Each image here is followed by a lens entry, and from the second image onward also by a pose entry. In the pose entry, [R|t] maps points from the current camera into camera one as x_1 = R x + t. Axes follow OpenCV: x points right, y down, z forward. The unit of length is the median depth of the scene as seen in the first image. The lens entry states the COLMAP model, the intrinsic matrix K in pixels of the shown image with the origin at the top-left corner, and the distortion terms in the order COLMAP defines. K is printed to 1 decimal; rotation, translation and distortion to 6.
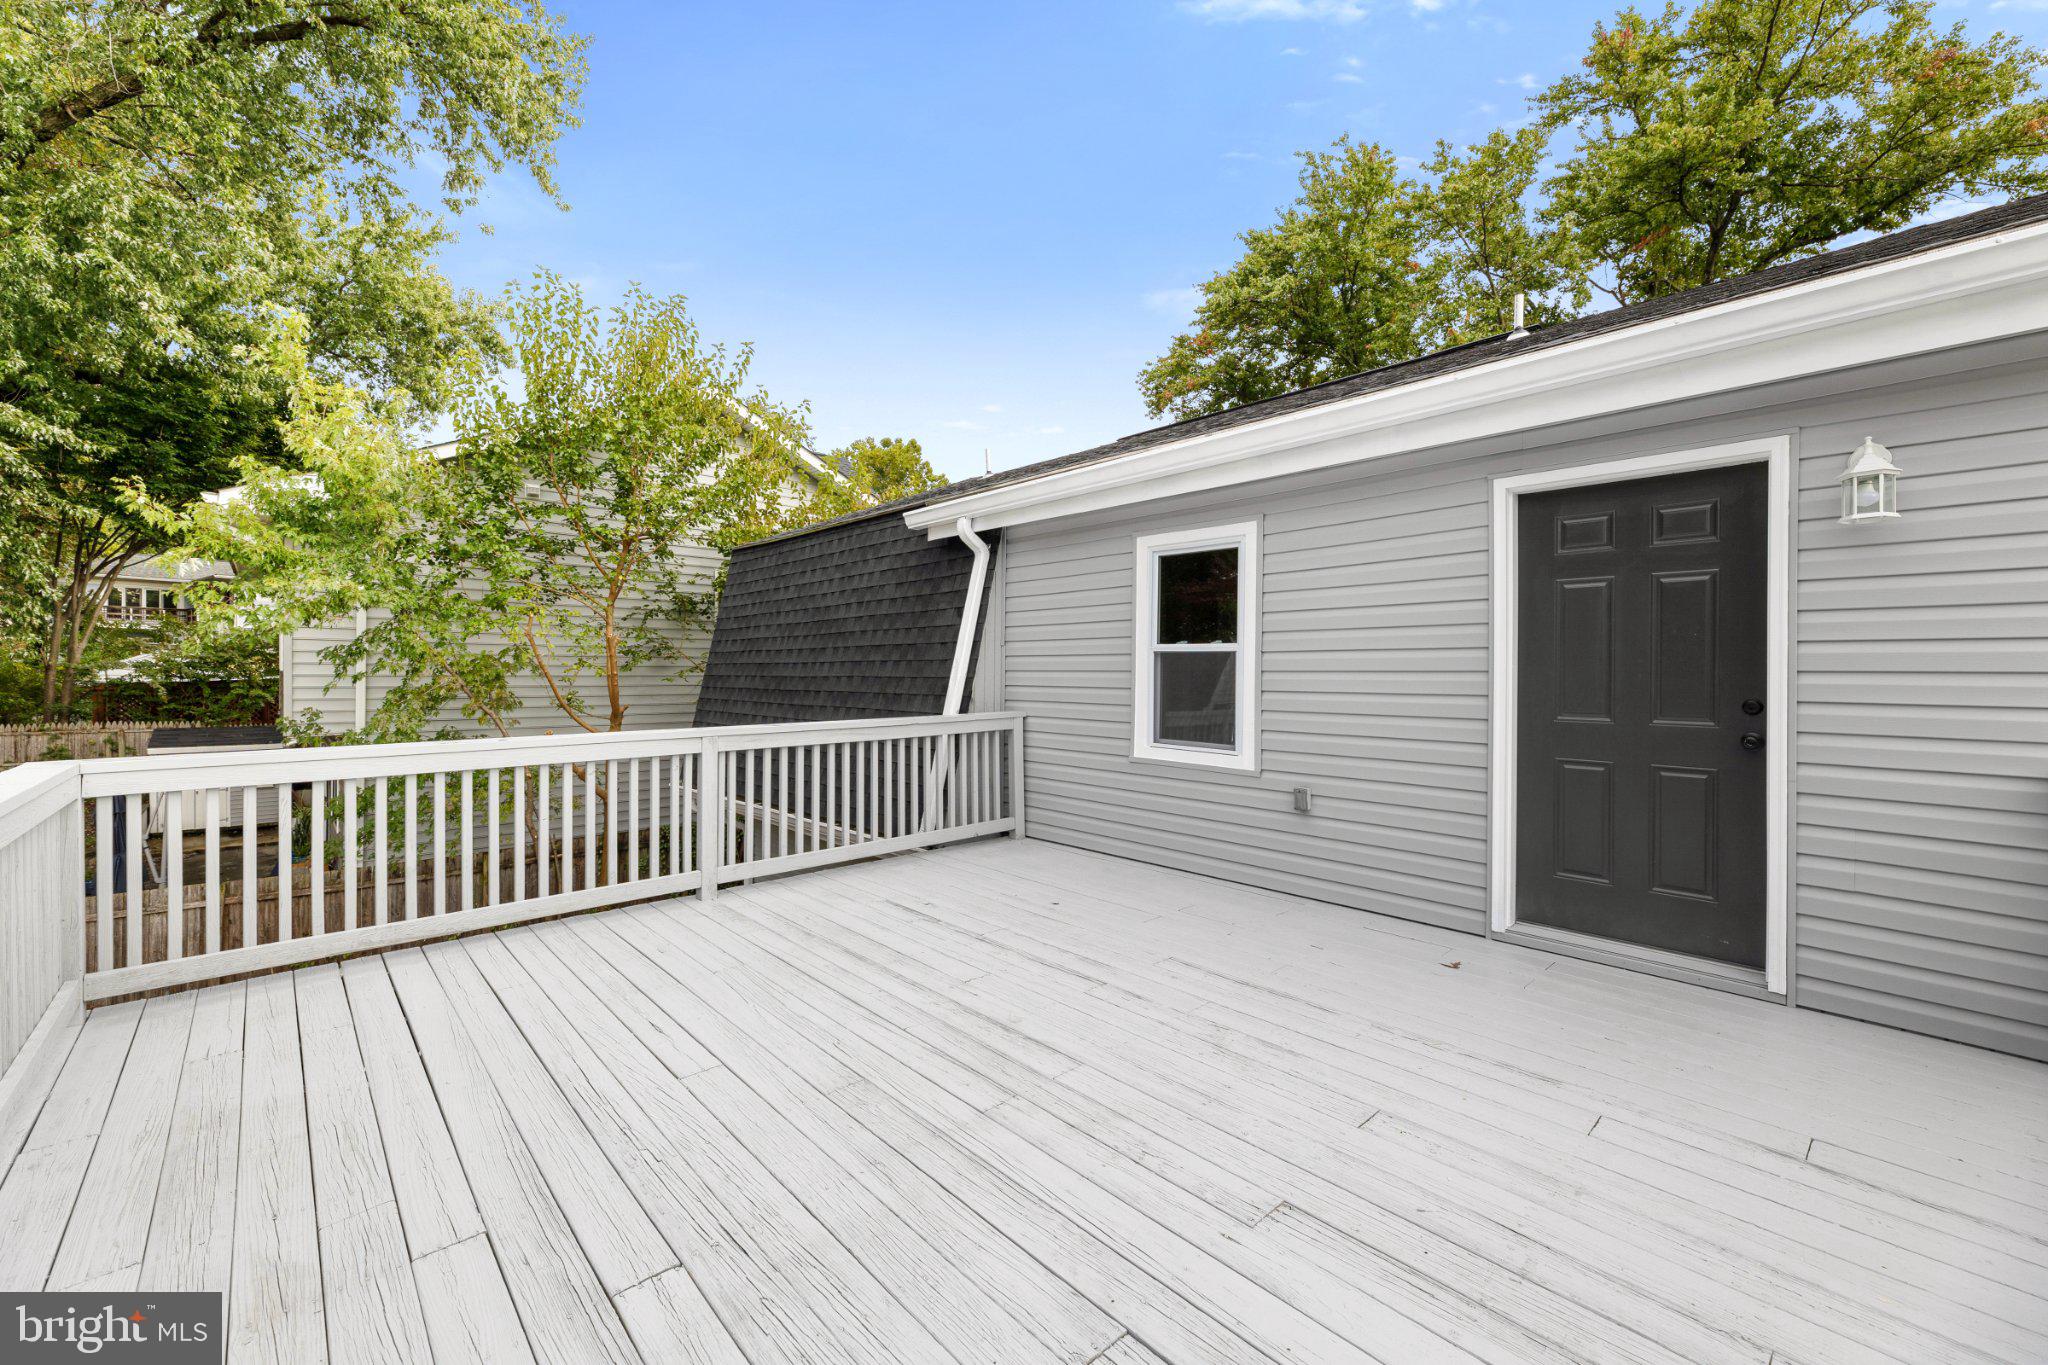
lens RADIAL K [[824.4, 0, 1024.0], [0, 824.4, 682.5], [0, 0, 1]] dist [0.003200, 0.000176]
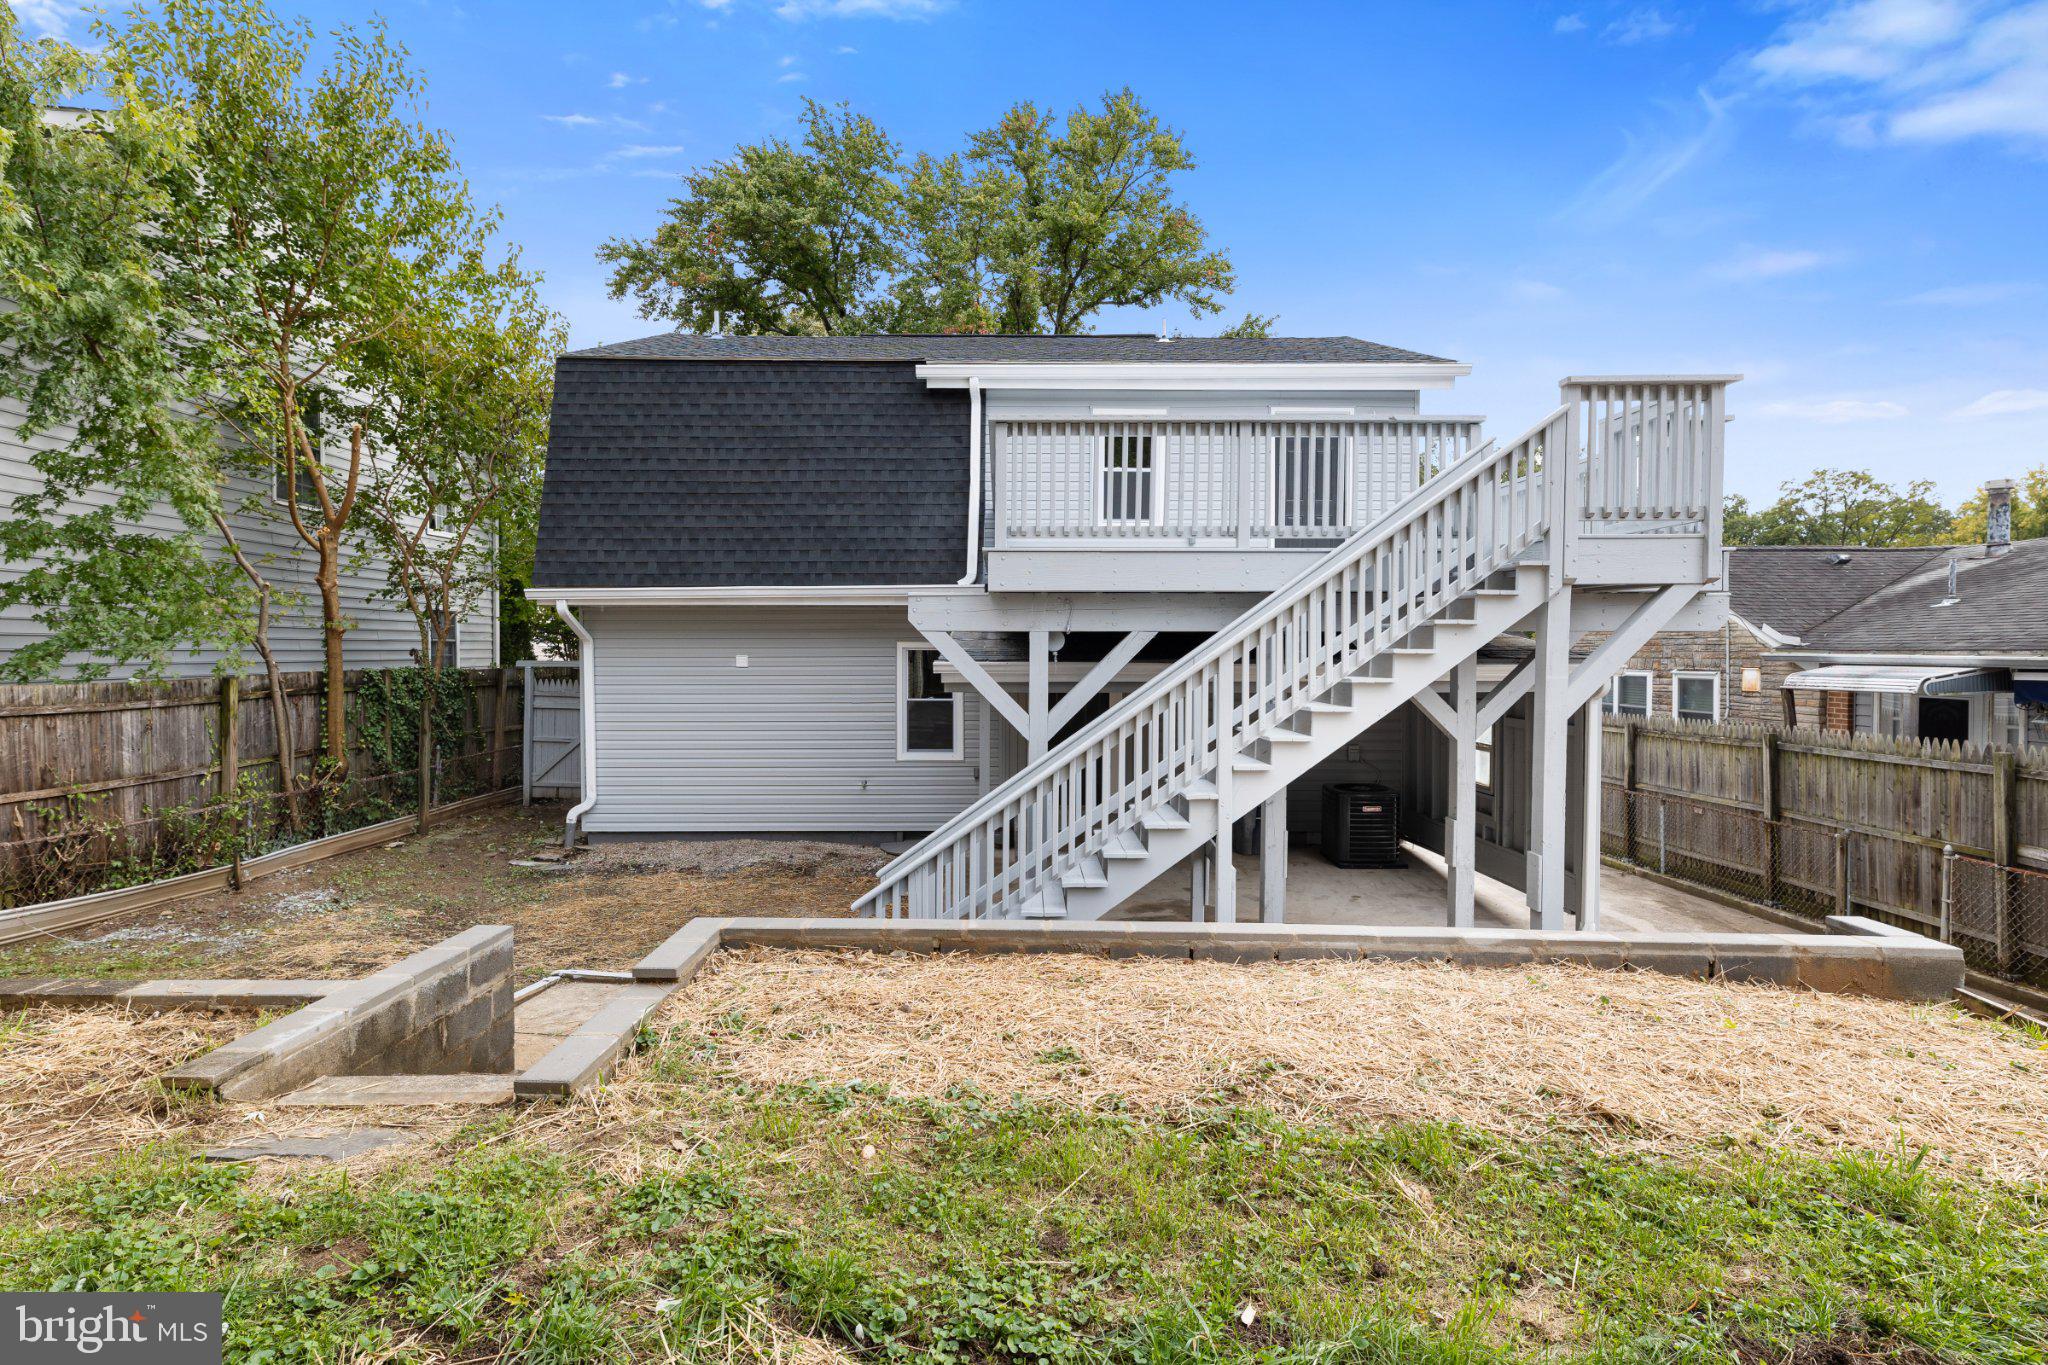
lens RADIAL K [[982.2, 0, 1024.0], [0, 982.2, 682.5], [0, 0, 1]] dist [0.001132, 0.000561]
pose [[0.673986, -0.028188, 0.738207, -0.480043], [0.011625, 0.999553, 0.027554, 0.111787], [-0.738653, -0.009990, 0.674012, -0.110505]]
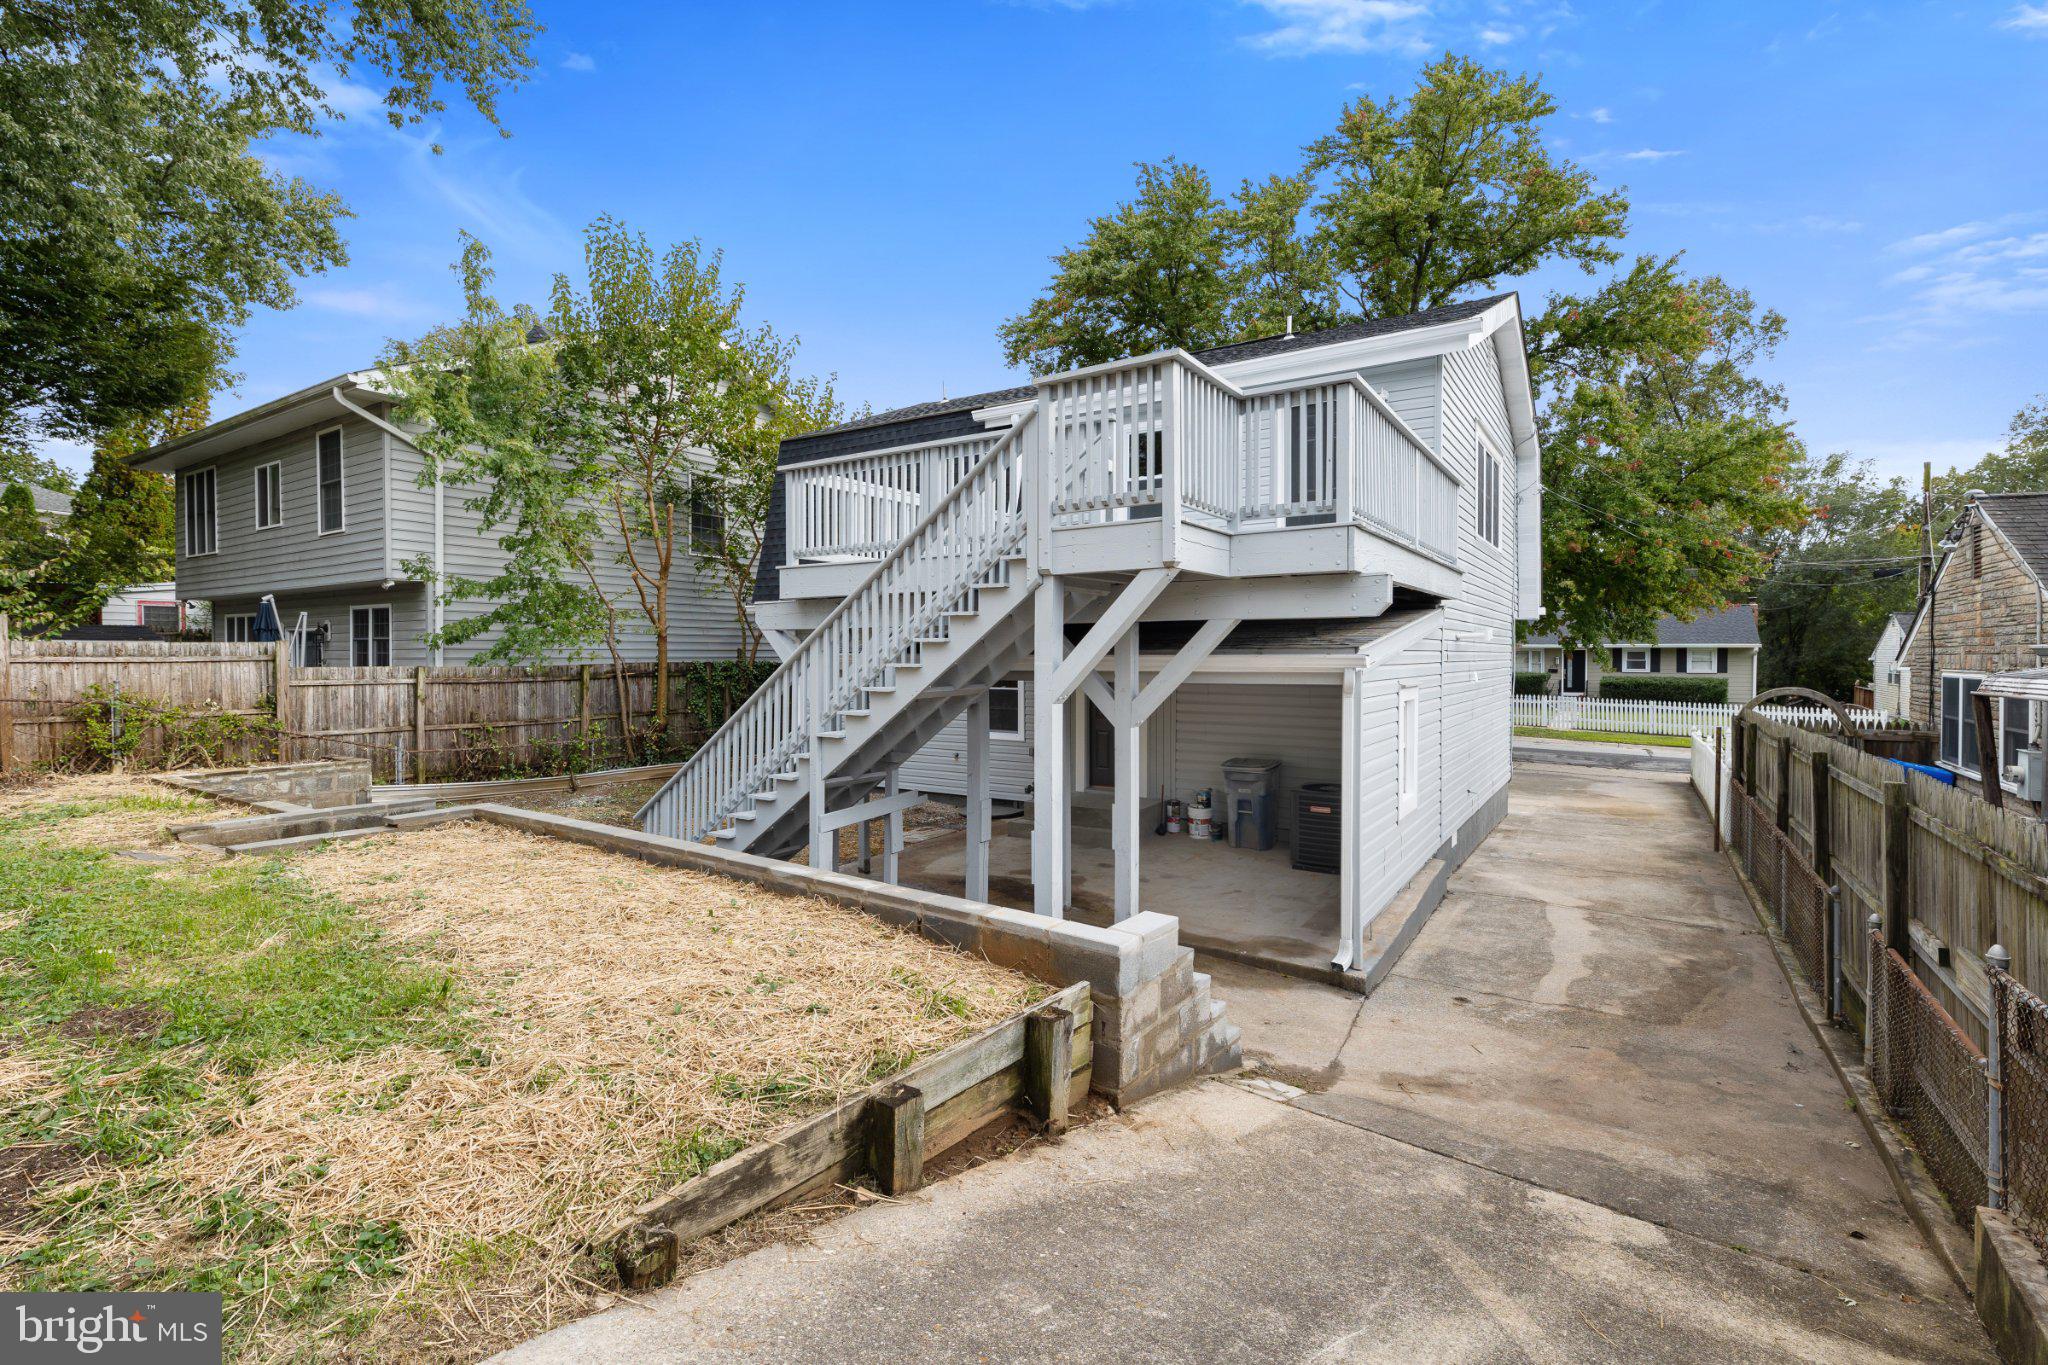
lens RADIAL K [[923.1, 0, 1024.0], [0, 923.1, 682.5], [0, 0, 1]] dist [-0.000498, -0.000262]
pose [[0.968483, -0.012954, 0.248743, -0.200645], [0.008287, 0.999770, 0.019803, 0.121557], [-0.248942, -0.017117, 0.968367, -0.338180]]
